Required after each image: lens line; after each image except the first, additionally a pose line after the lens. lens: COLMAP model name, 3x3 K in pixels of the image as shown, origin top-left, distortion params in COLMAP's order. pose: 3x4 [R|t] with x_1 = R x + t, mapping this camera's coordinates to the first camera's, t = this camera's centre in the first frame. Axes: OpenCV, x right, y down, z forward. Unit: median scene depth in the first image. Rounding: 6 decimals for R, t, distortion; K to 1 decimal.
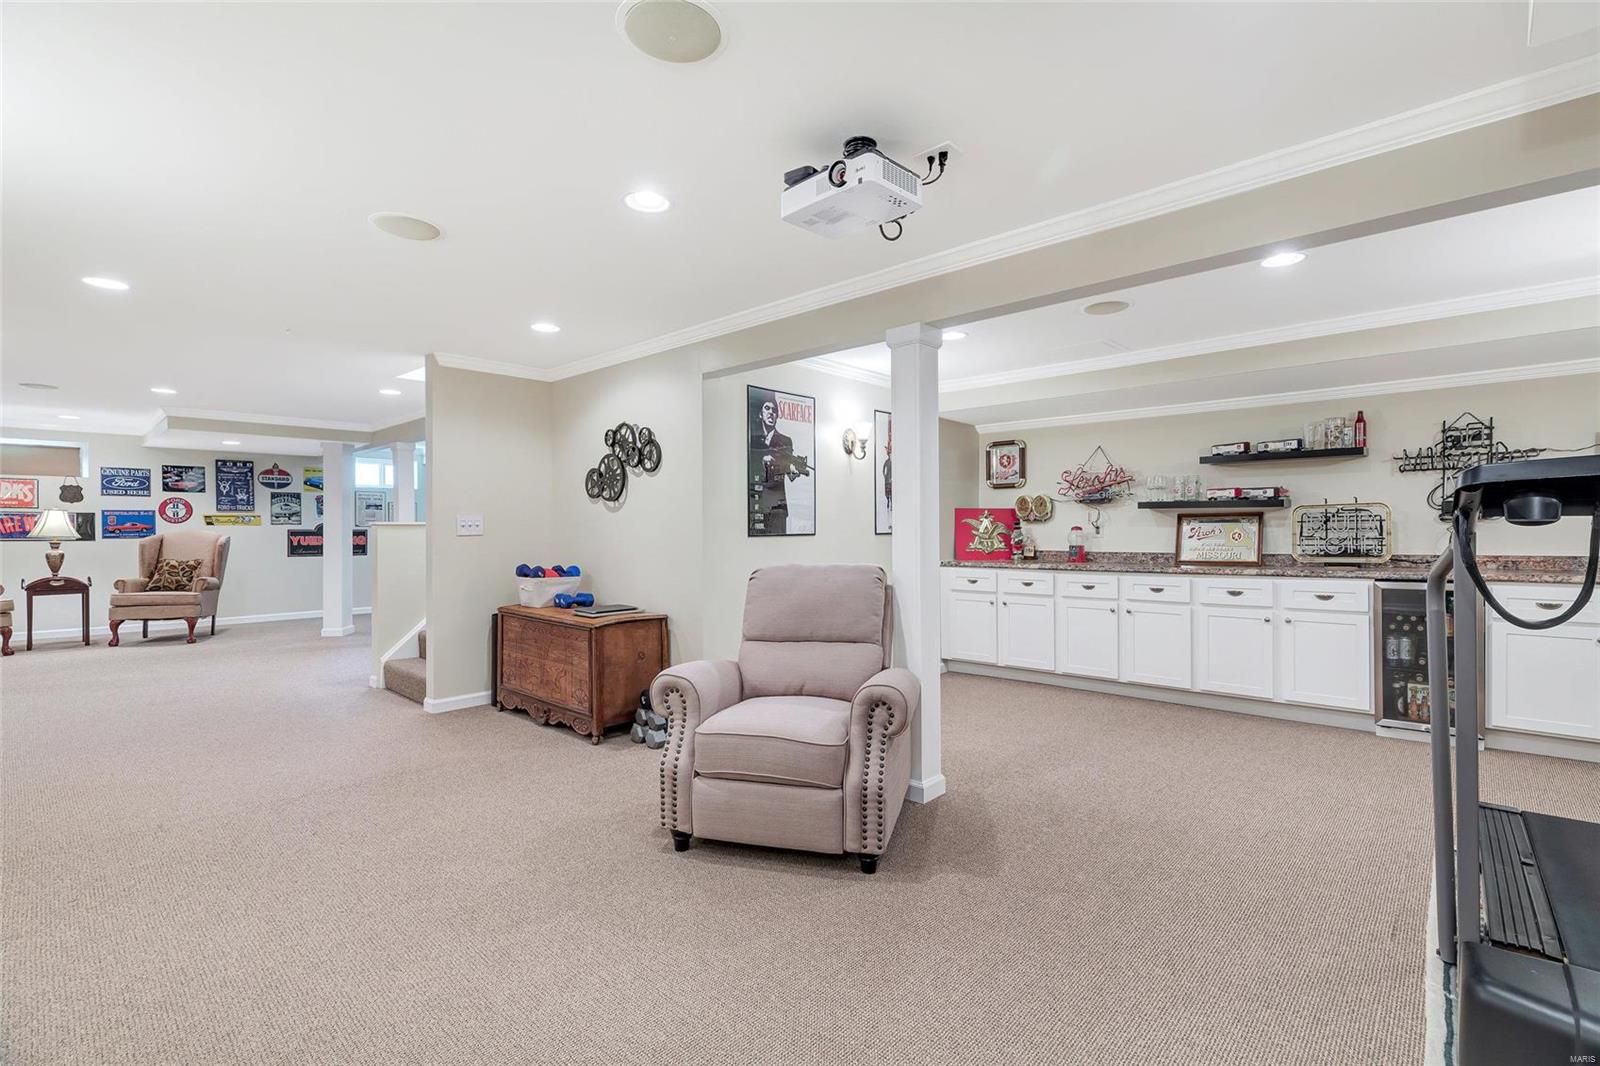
lens RADIAL K [[717.1, 0, 800.0], [0, 717.1, 533.0], [0, 0, 1]] dist [-0.001979, -0.000374]
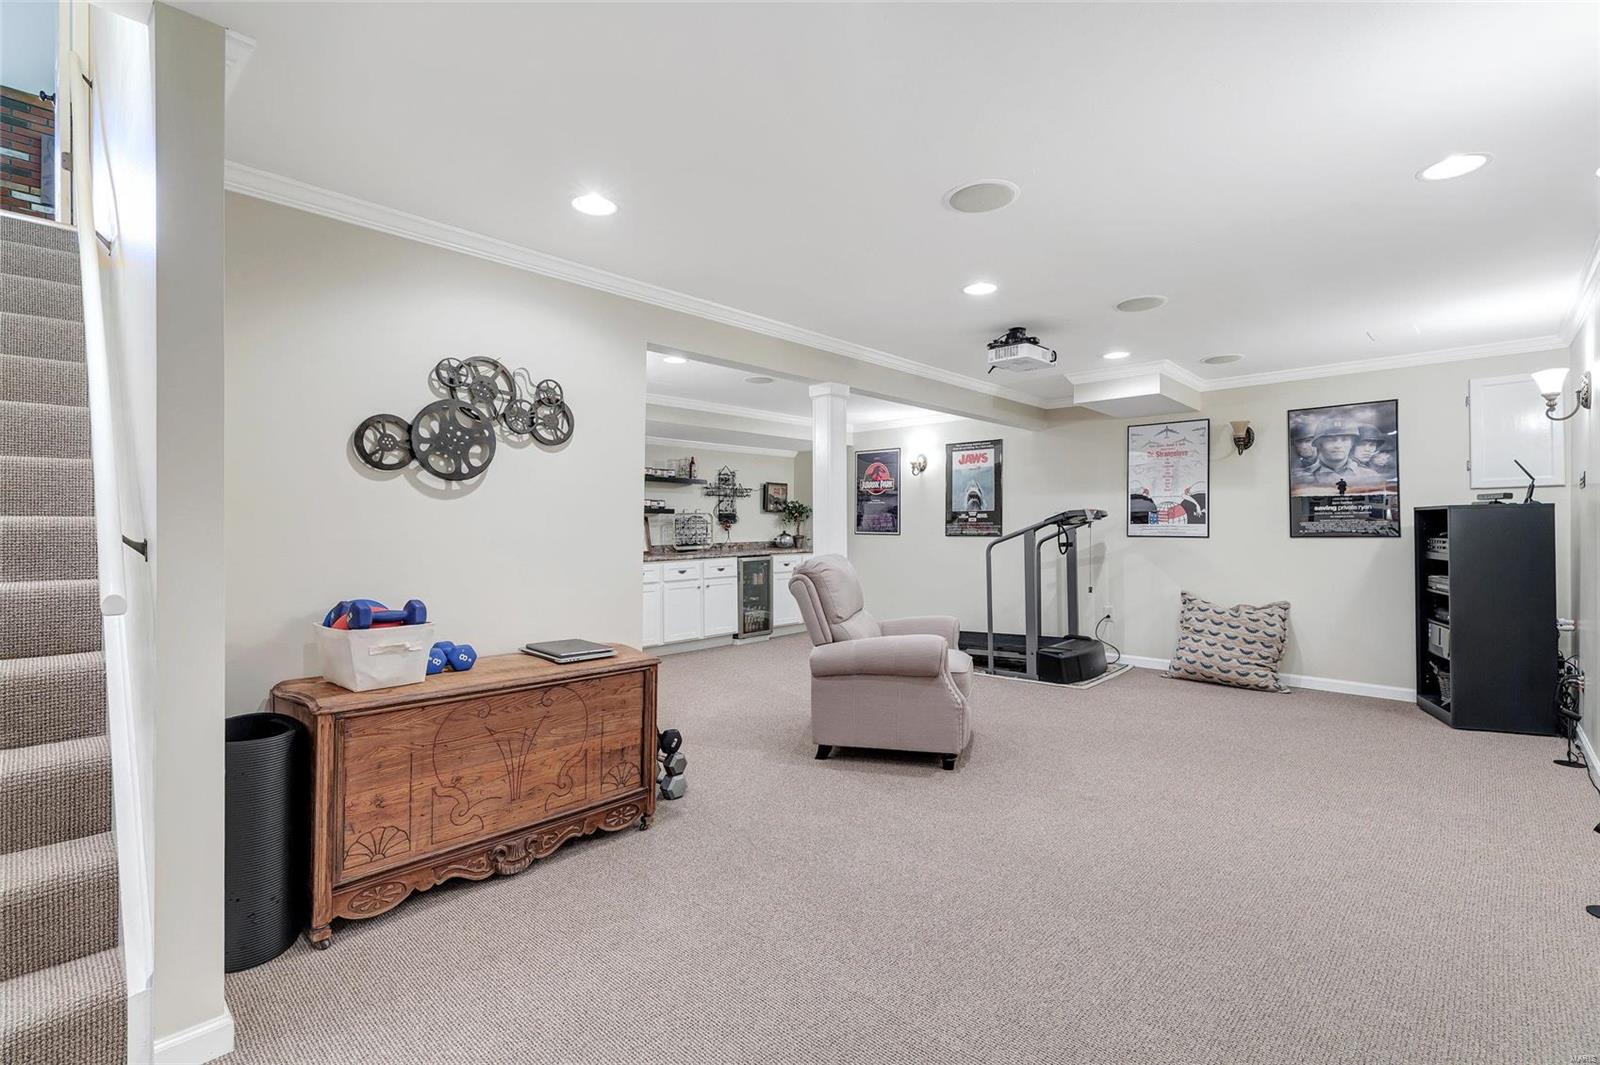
lens RADIAL K [[717.1, 0, 800.0], [0, 717.1, 532.5], [0, 0, 1]] dist [-0.001979, -0.000374]
pose [[0.026763, -0.004873, 0.999630, -0.900587], [0.006034, 0.999971, 0.004713, -0.002837], [-0.999624, 0.005905, 0.026792, 0.744413]]
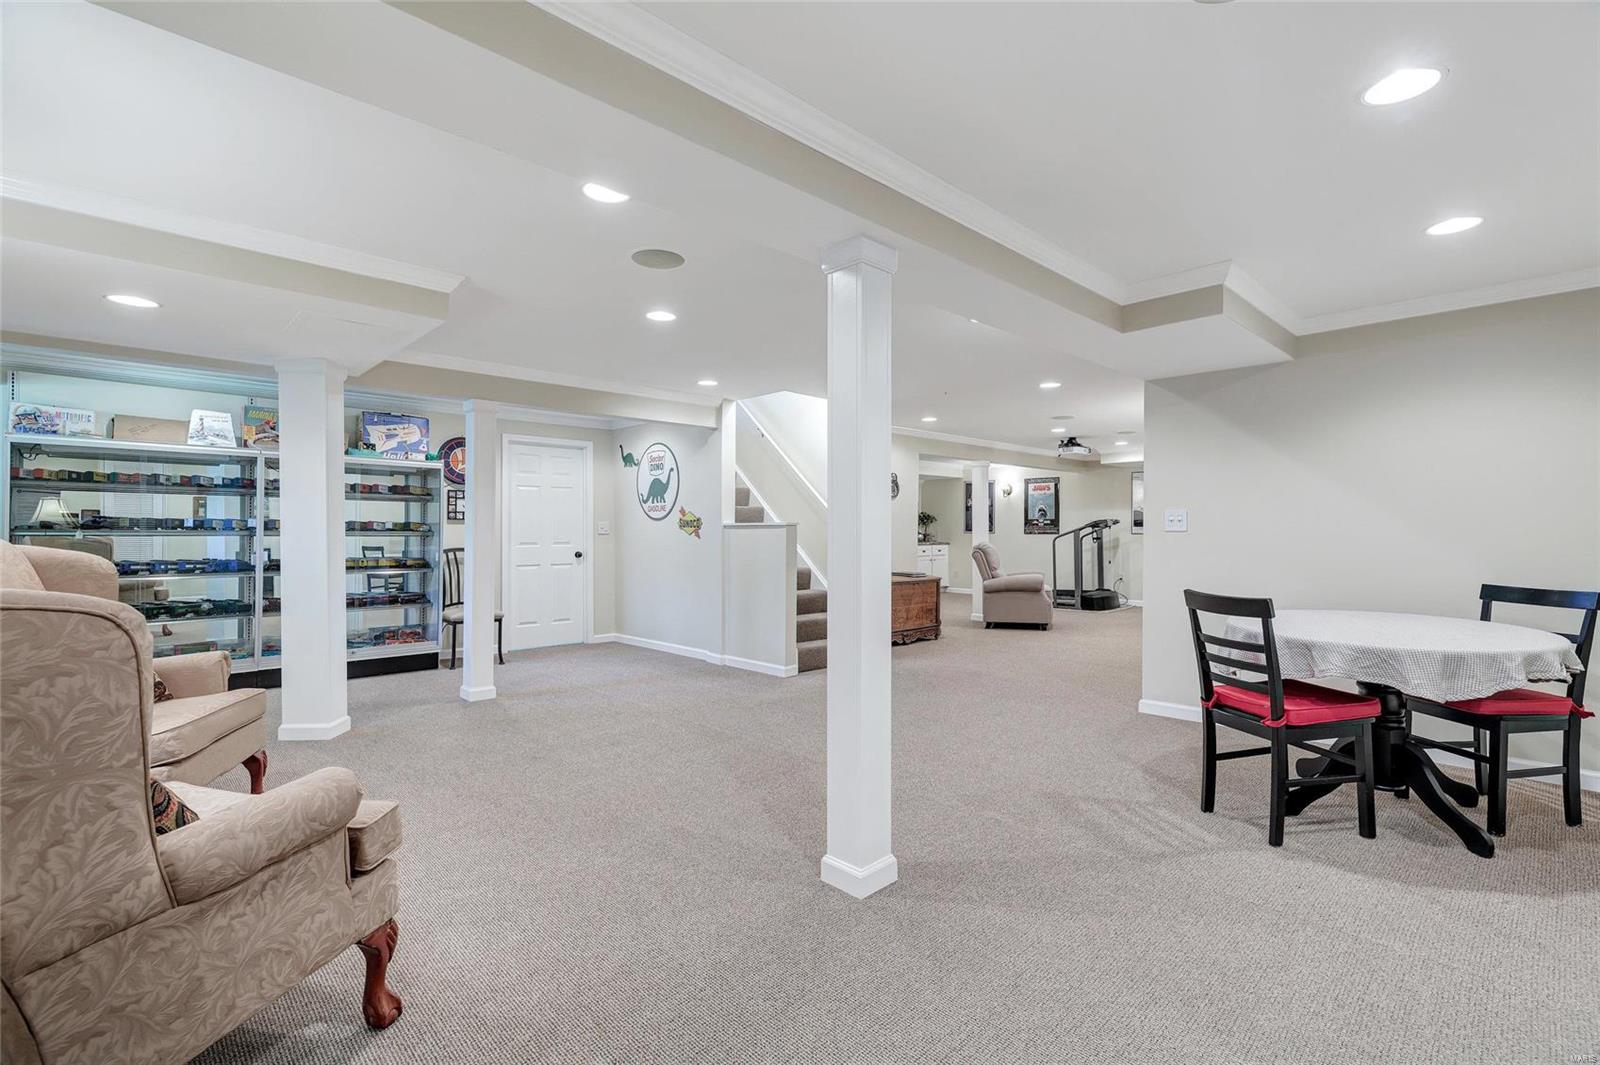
lens RADIAL K [[717.1, 0, 800.0], [0, 717.1, 532.5], [0, 0, 1]] dist [-0.001979, -0.000374]
pose [[0.073184, -0.003911, 0.997311, -2.040915], [0.005979, 0.999976, 0.003482, -0.005135], [-0.997301, 0.005708, 0.073205, 1.107372]]
